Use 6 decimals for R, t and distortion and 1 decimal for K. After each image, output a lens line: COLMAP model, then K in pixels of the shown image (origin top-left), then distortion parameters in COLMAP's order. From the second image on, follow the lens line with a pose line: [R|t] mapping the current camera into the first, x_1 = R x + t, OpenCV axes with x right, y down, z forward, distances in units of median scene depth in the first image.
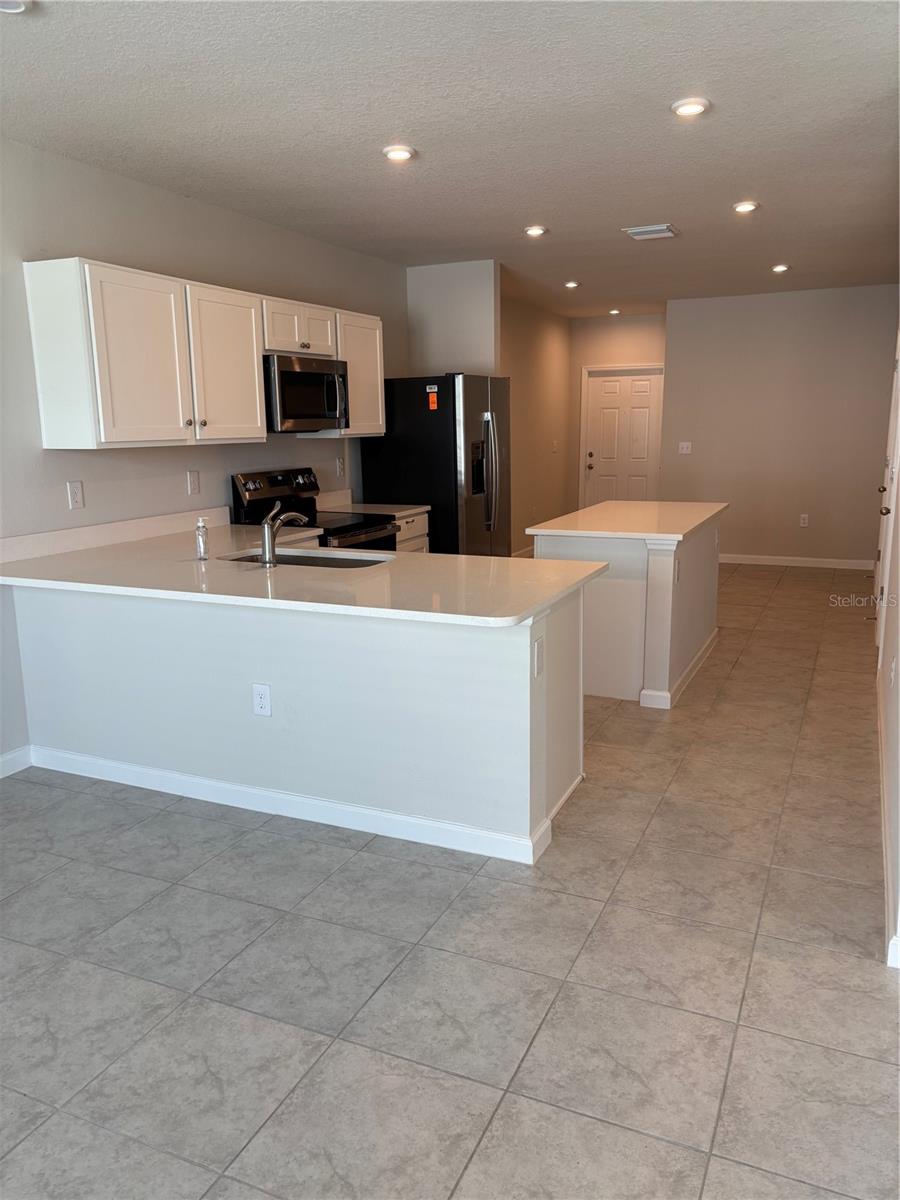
lens RADIAL K [[901.9, 0, 450.0], [0, 901.9, 600.0], [0, 0, 1]] dist [-0.025138, -0.005743]
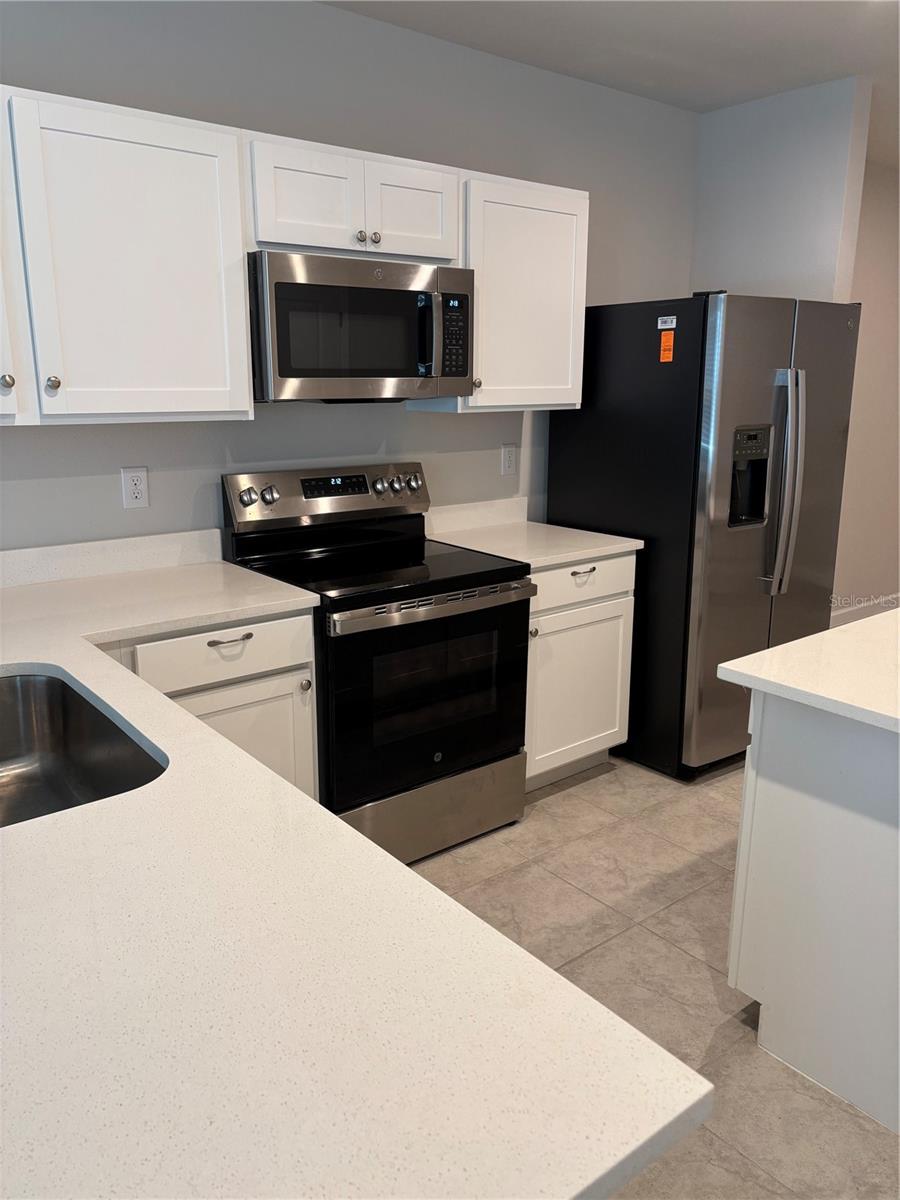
lens RADIAL K [[901.9, 0, 450.0], [0, 901.9, 600.0], [0, 0, 1]] dist [-0.025138, -0.005743]
pose [[0.886733, 0.123663, -0.445435, 0.129516], [-0.102514, 0.992168, 0.071373, -0.102593], [0.450773, -0.017625, 0.892465, 0.492975]]
